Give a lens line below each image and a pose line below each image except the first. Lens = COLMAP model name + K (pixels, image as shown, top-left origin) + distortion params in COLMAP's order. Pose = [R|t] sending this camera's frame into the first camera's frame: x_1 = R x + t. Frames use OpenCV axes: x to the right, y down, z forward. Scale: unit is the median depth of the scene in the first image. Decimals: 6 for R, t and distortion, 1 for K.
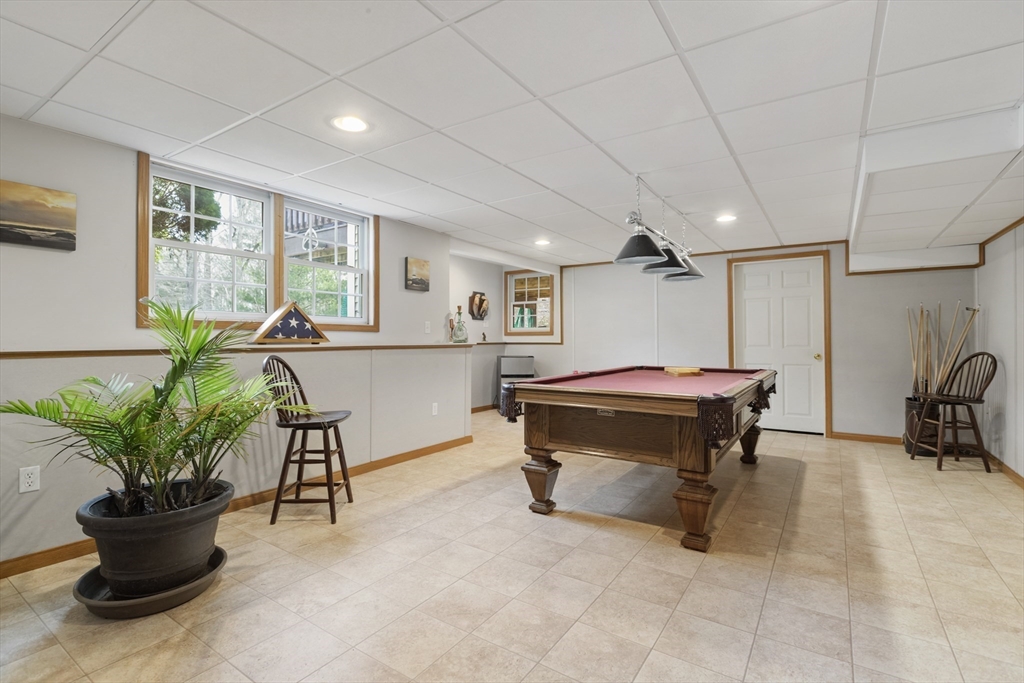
lens RADIAL K [[478.3, 0, 509.6], [0, 478.3, 339.1], [0, 0, 1]] dist [-0.001379, -0.000355]
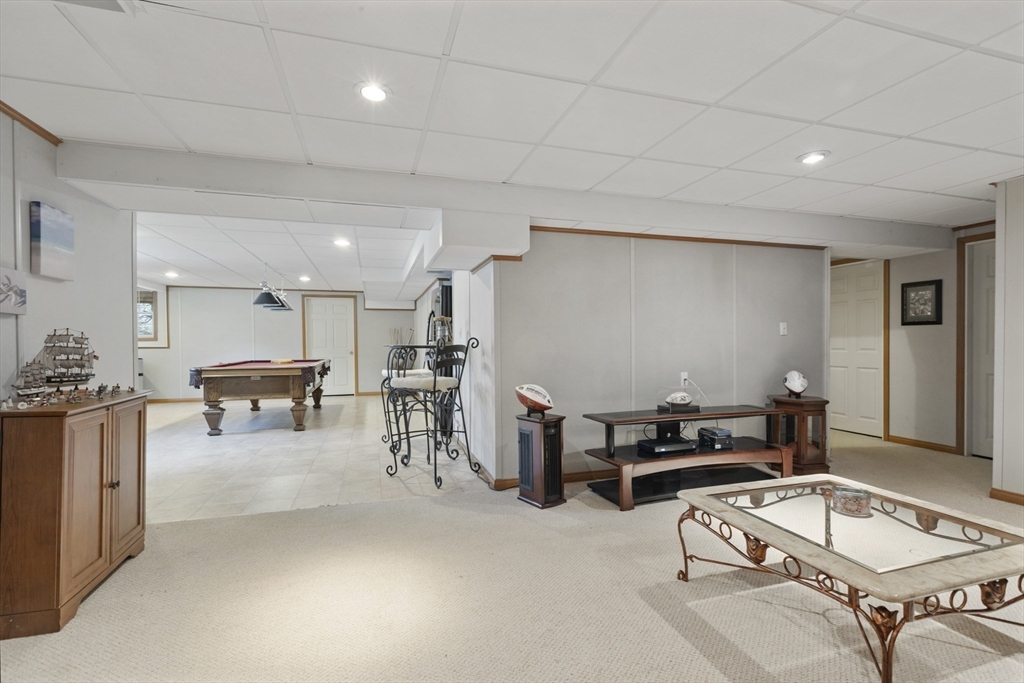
lens RADIAL K [[460.4, 0, 512.1], [0, 460.4, 340.8], [0, 0, 1]] dist [0.001125, 0.000319]
pose [[0.631024, -0.001153, 0.775763, -0.601377], [0.005969, 0.999977, -0.003369, 0.001684], [-0.775741, 0.006756, 0.631016, -1.060051]]
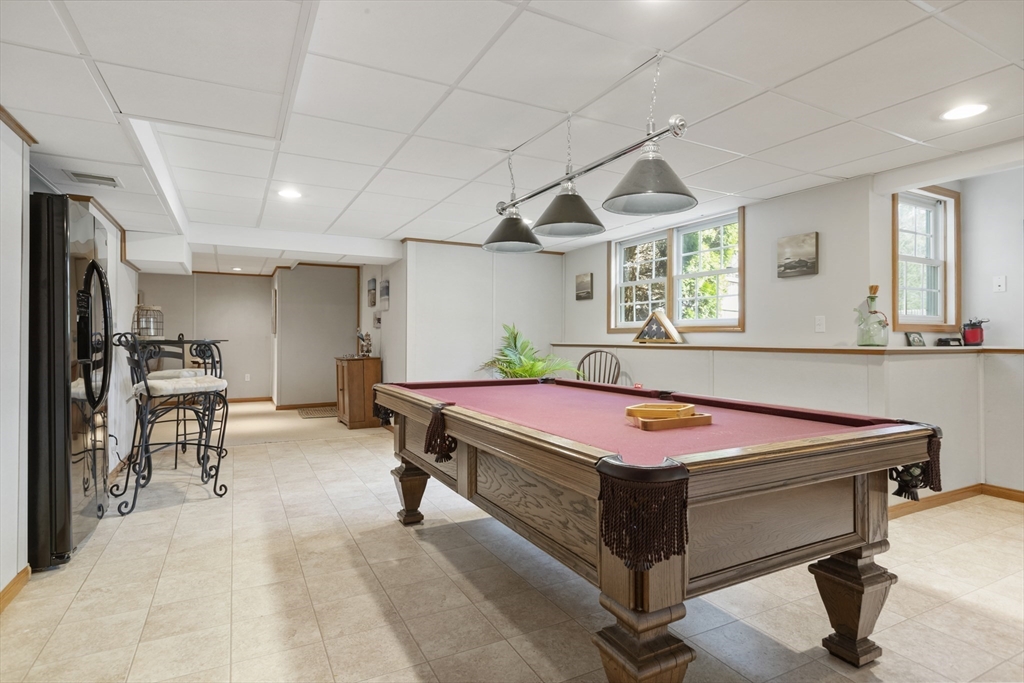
lens RADIAL K [[536.7, 0, 512.0], [0, 536.7, 338.1], [0, 0, 1]] dist [0.005378, 0.000832]
pose [[-0.477397, -0.003334, -0.878681, 1.150915], [-0.004311, 0.999990, -0.001453, -0.000150], [0.878677, 0.003094, -0.477407, 1.498403]]
